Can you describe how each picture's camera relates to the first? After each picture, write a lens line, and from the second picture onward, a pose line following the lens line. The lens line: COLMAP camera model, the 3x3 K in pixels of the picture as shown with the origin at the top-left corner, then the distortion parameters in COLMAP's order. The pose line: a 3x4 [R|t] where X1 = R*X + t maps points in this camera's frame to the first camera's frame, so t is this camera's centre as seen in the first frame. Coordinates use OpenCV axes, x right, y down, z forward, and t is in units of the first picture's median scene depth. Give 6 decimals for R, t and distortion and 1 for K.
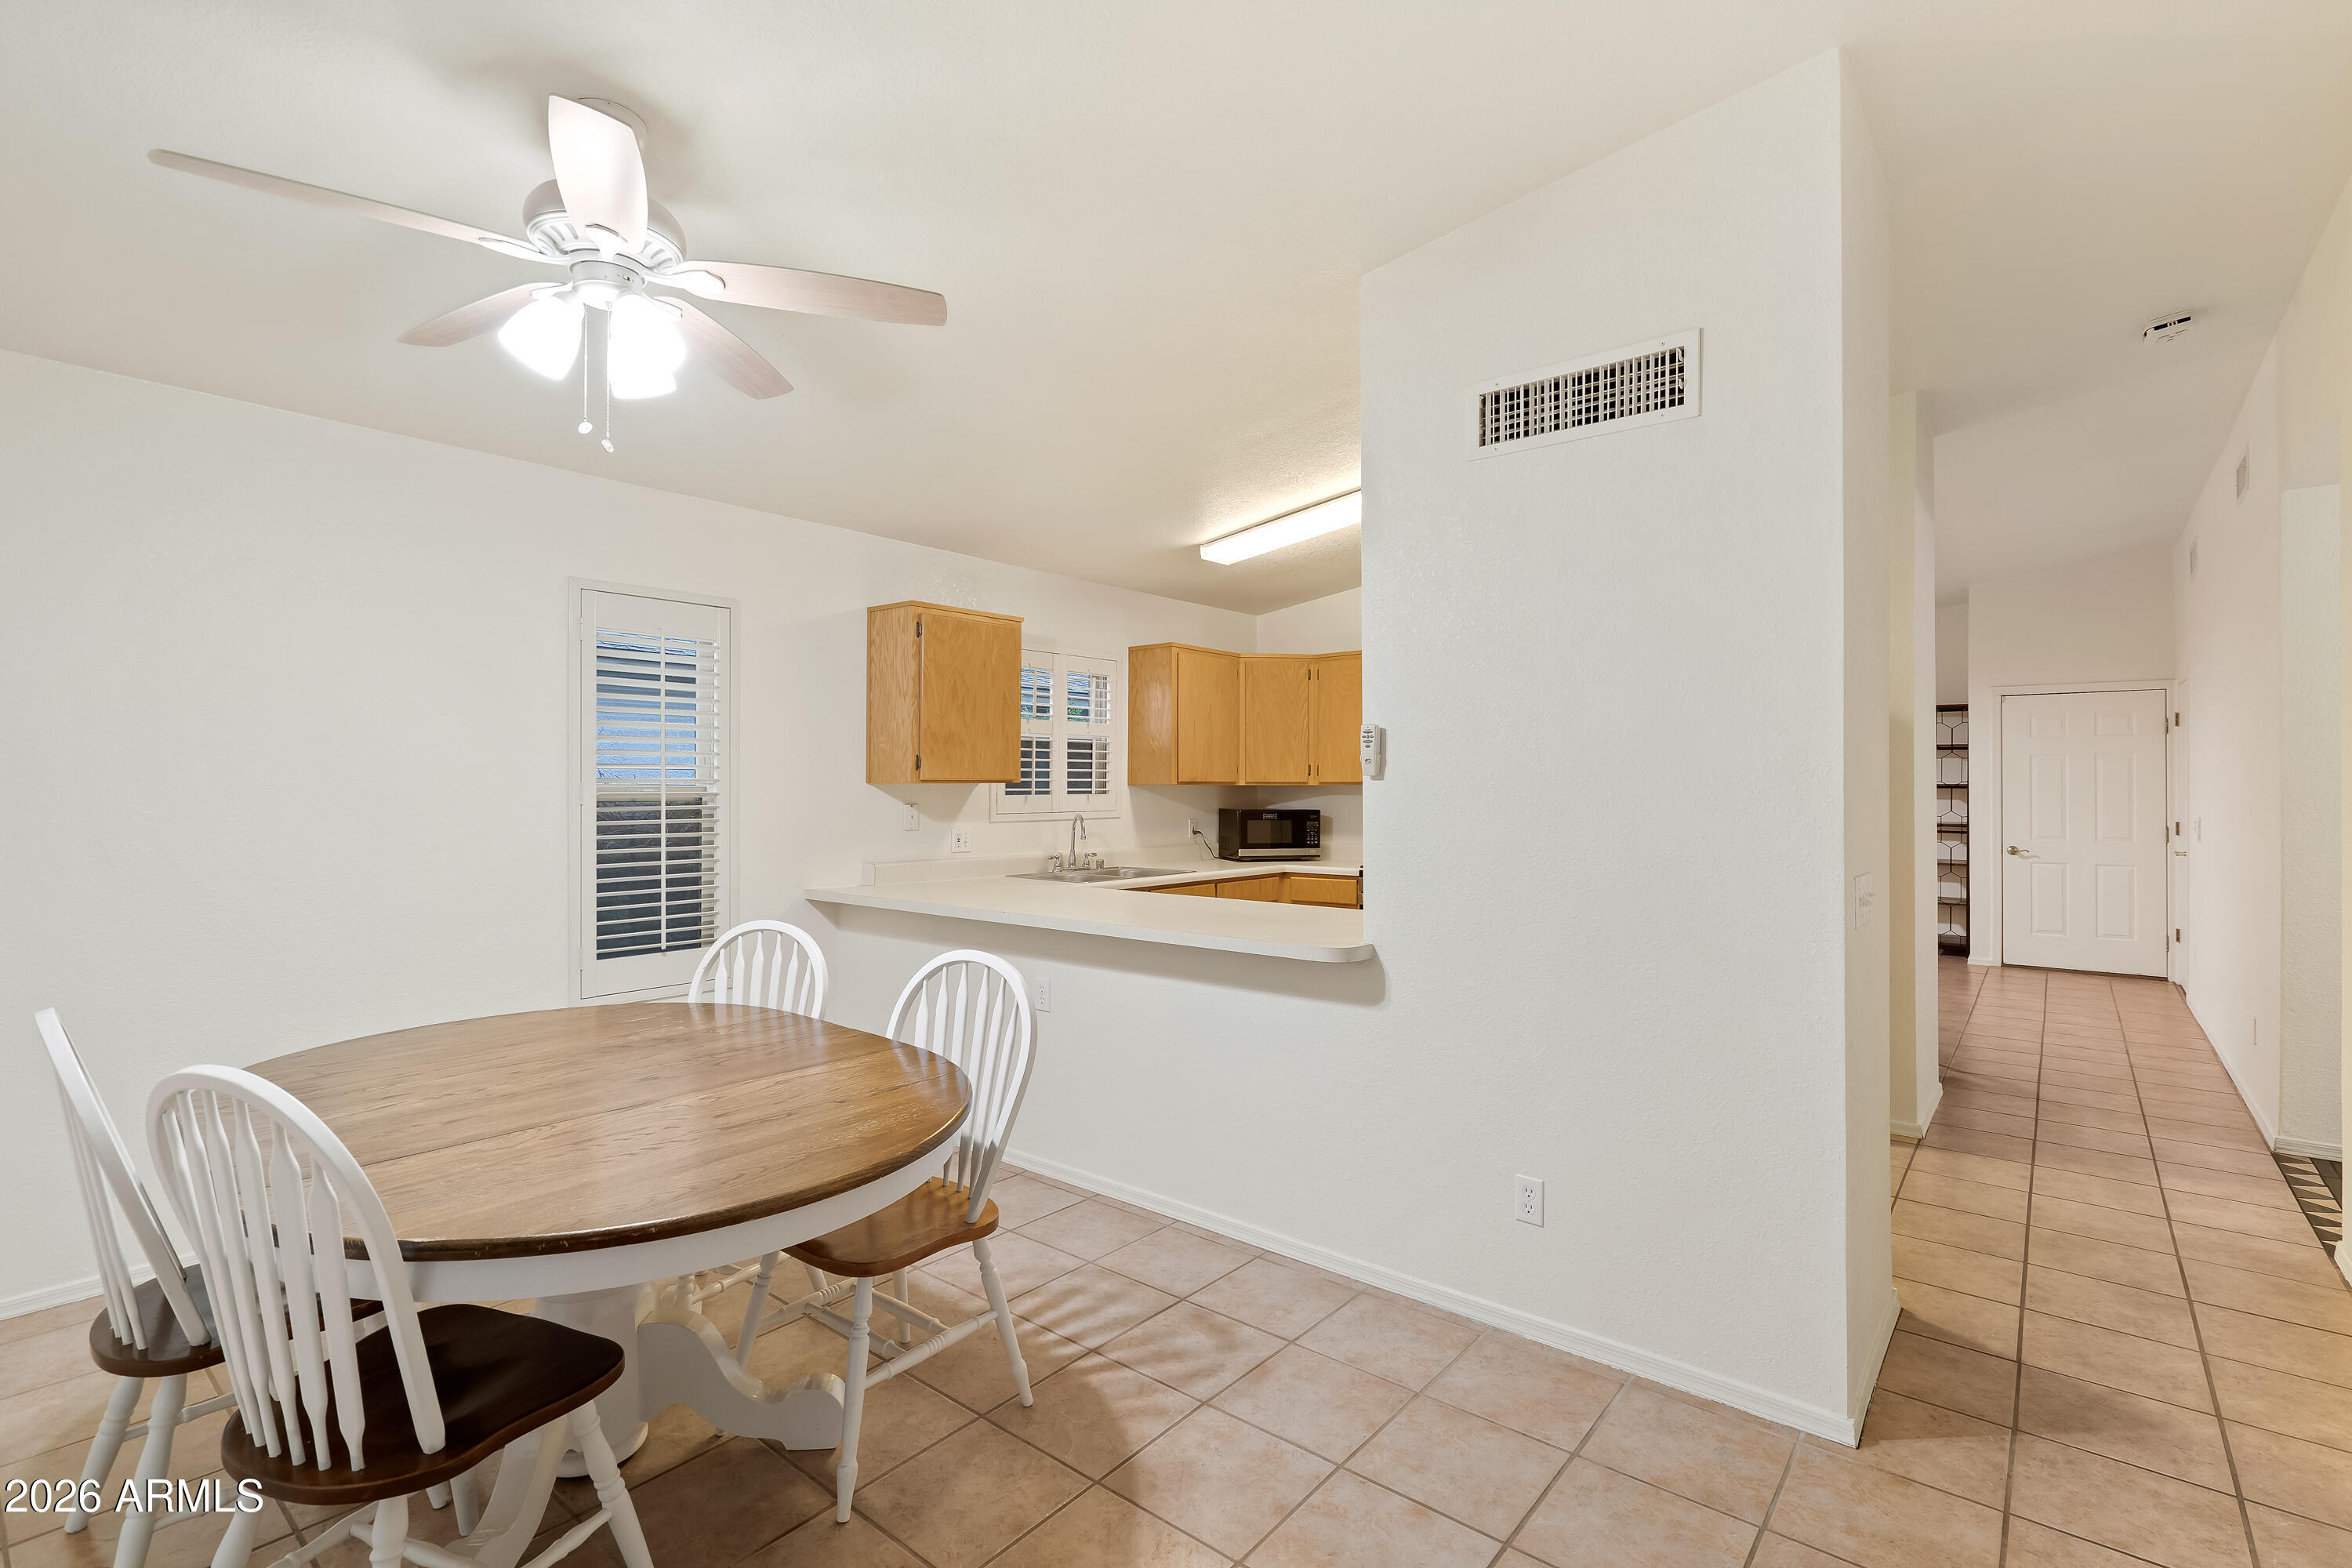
lens RADIAL K [[1068.6, 0, 1175.1], [0, 1068.6, 780.1], [0, 0, 1]] dist [-0.002024, 0.000313]
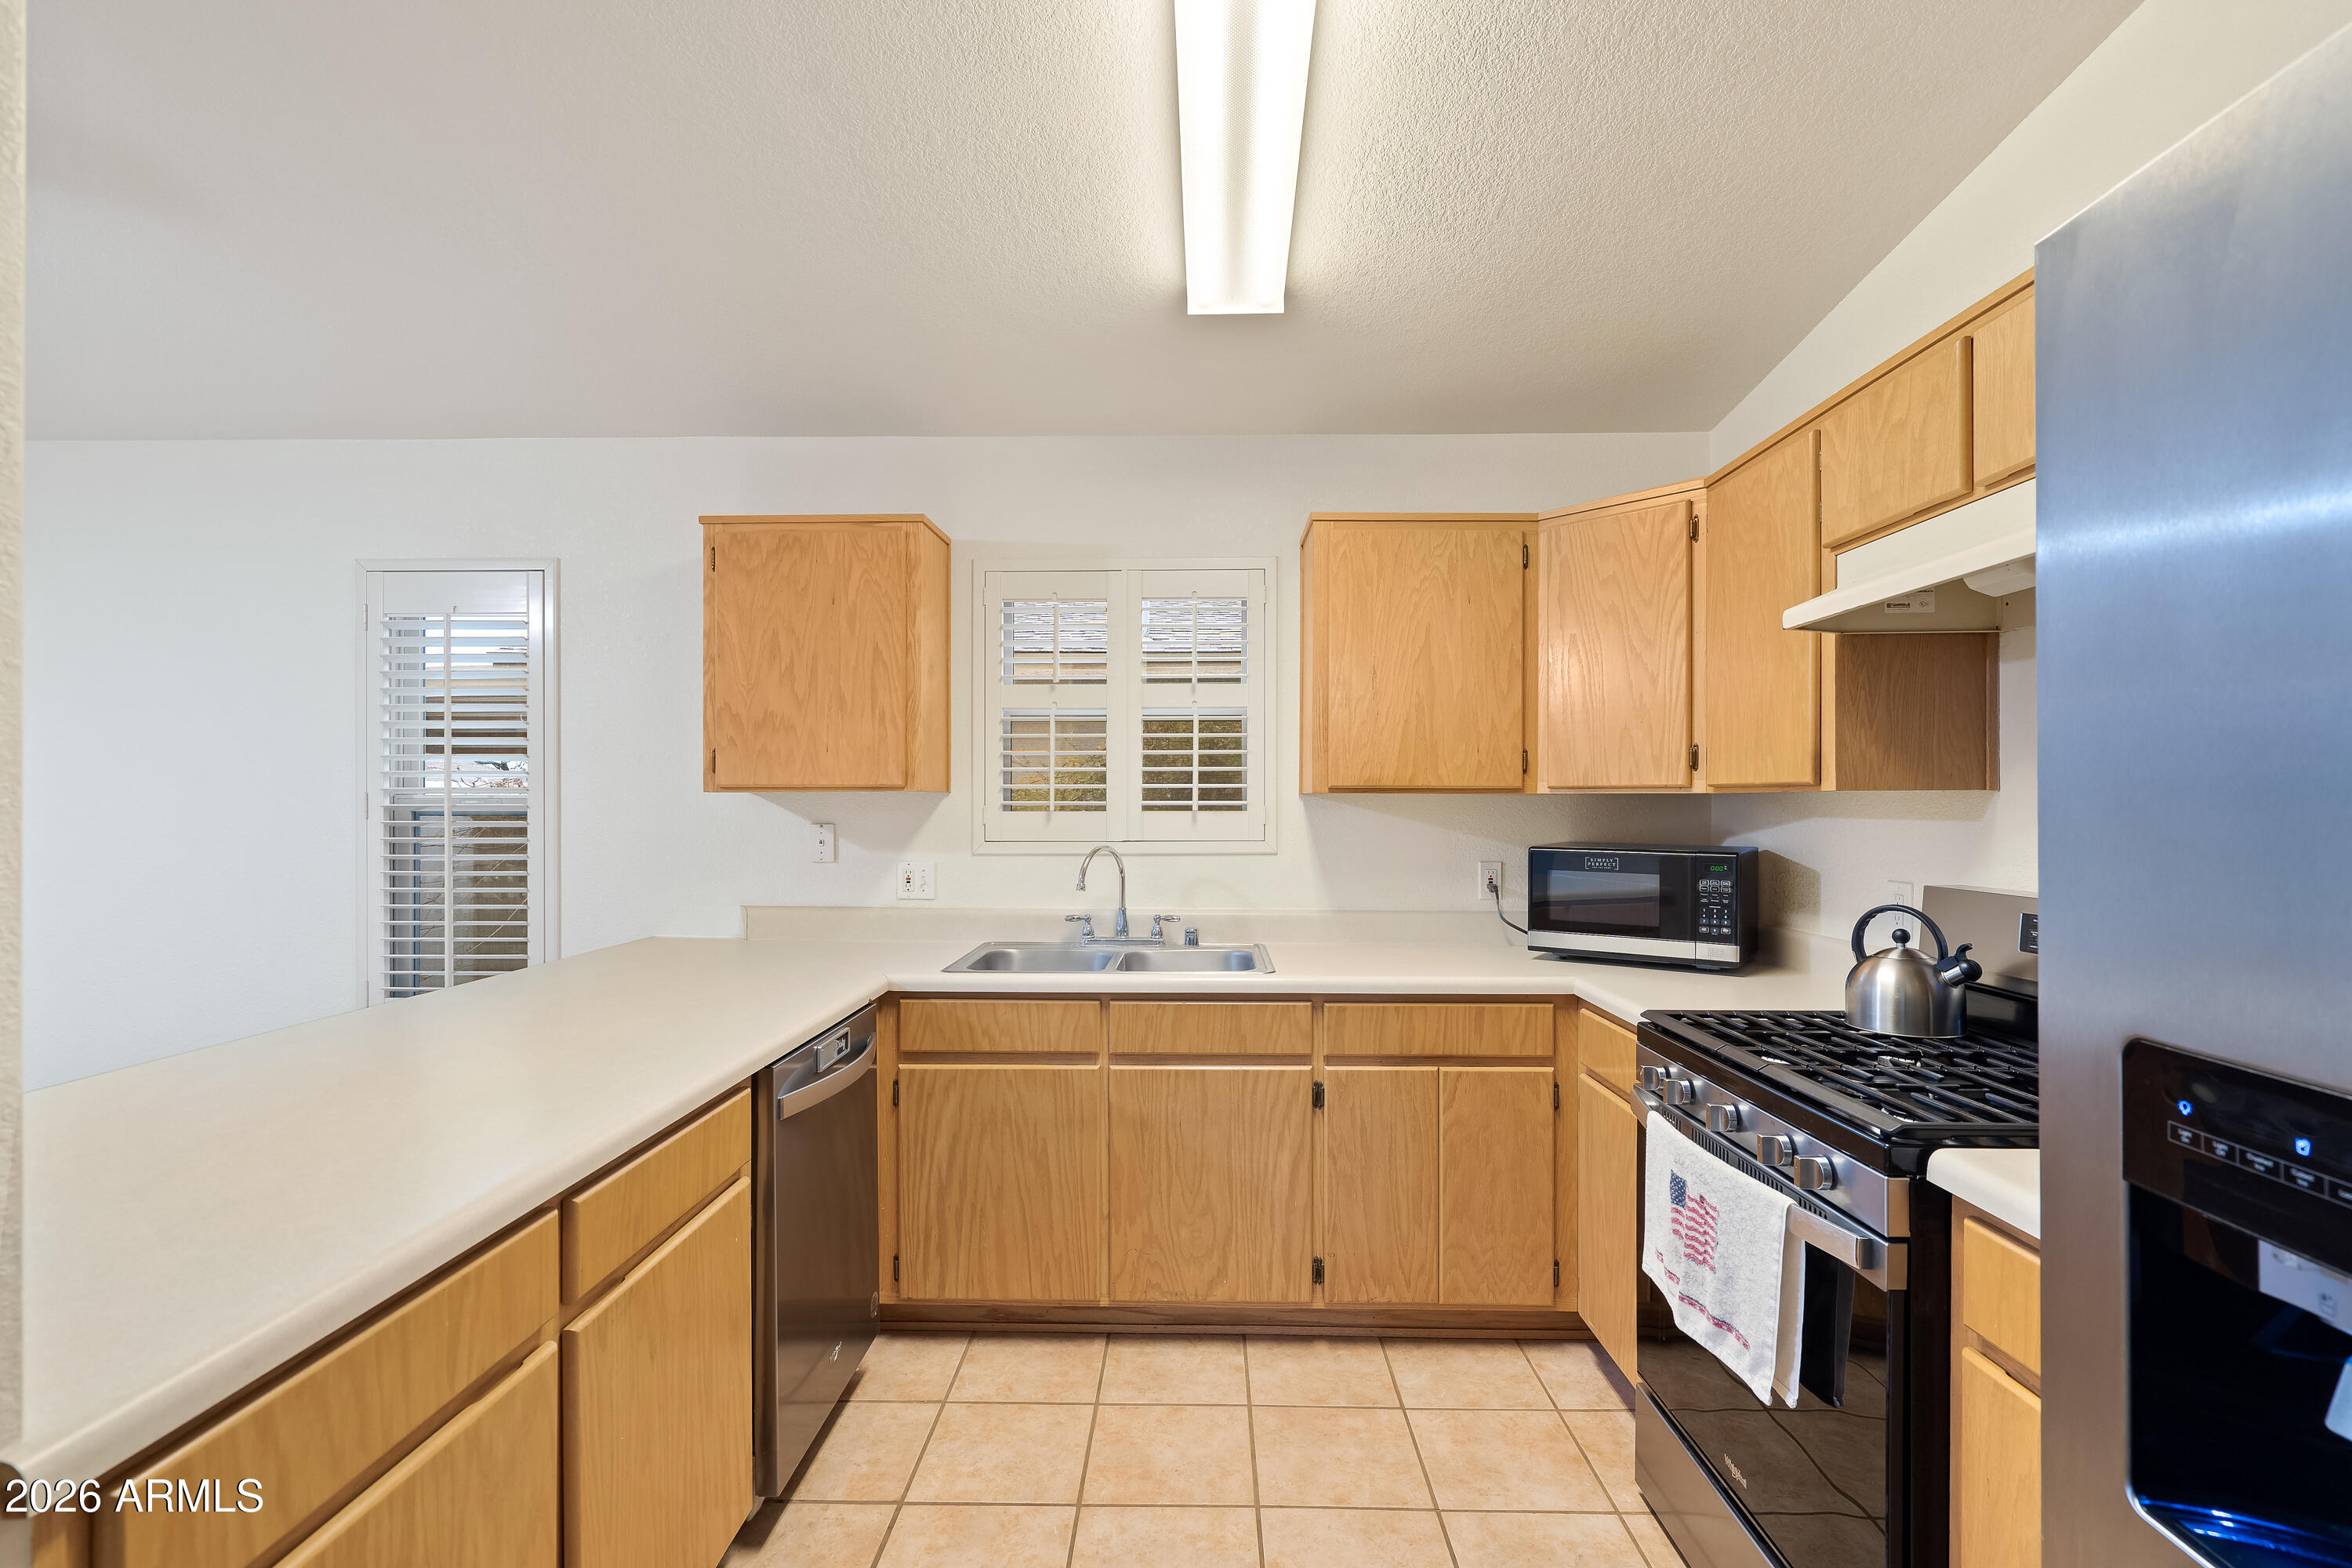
lens RADIAL K [[1068.6, 0, 1174.4], [0, 1068.6, 793.2], [0, 0, 1]] dist [-0.002024, 0.000313]
pose [[0.621953, -0.004050, -0.783044, 0.440554], [0.005169, 0.999986, -0.001066, 0.005631], [0.783038, -0.003385, 0.621965, 0.790248]]
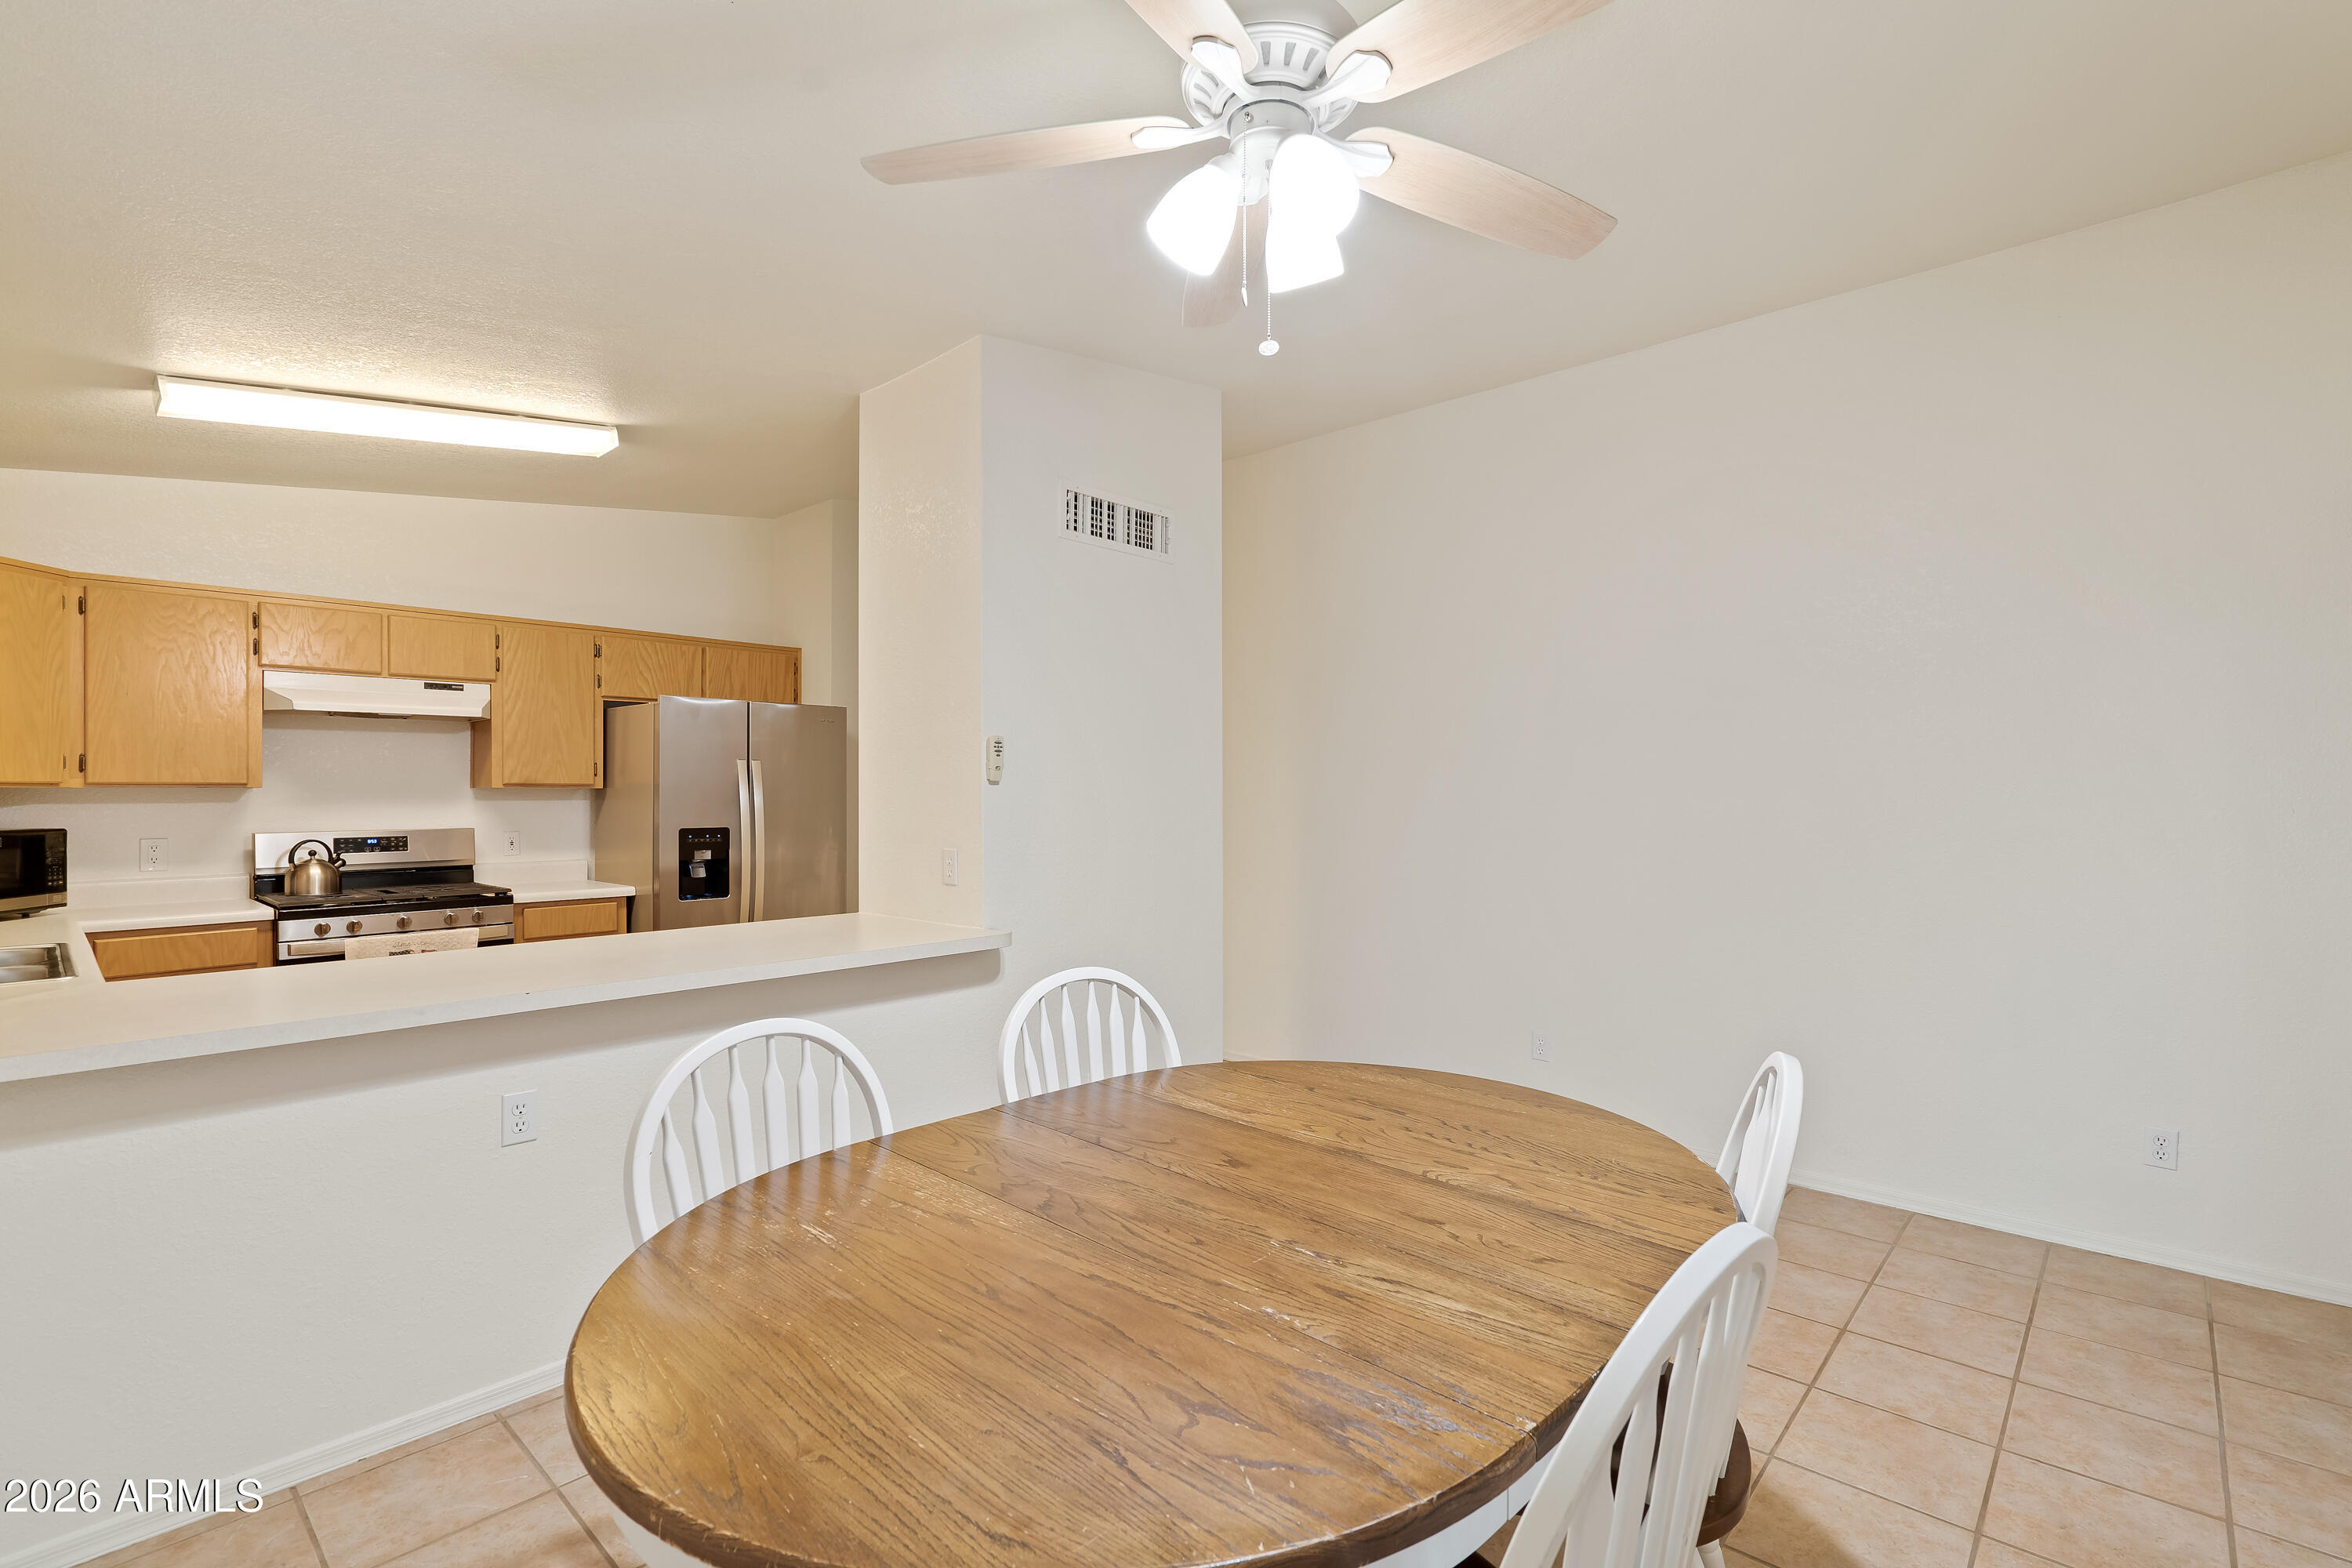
lens RADIAL K [[1068.6, 0, 1190.5], [0, 1068.6, 793.1], [0, 0, 1]] dist [-0.002024, 0.000313]
pose [[0.038793, -0.002018, 0.999245, -0.601025], [-0.005420, 0.999983, 0.002229, 0.003876], [-0.999233, -0.005502, 0.038782, 0.473889]]
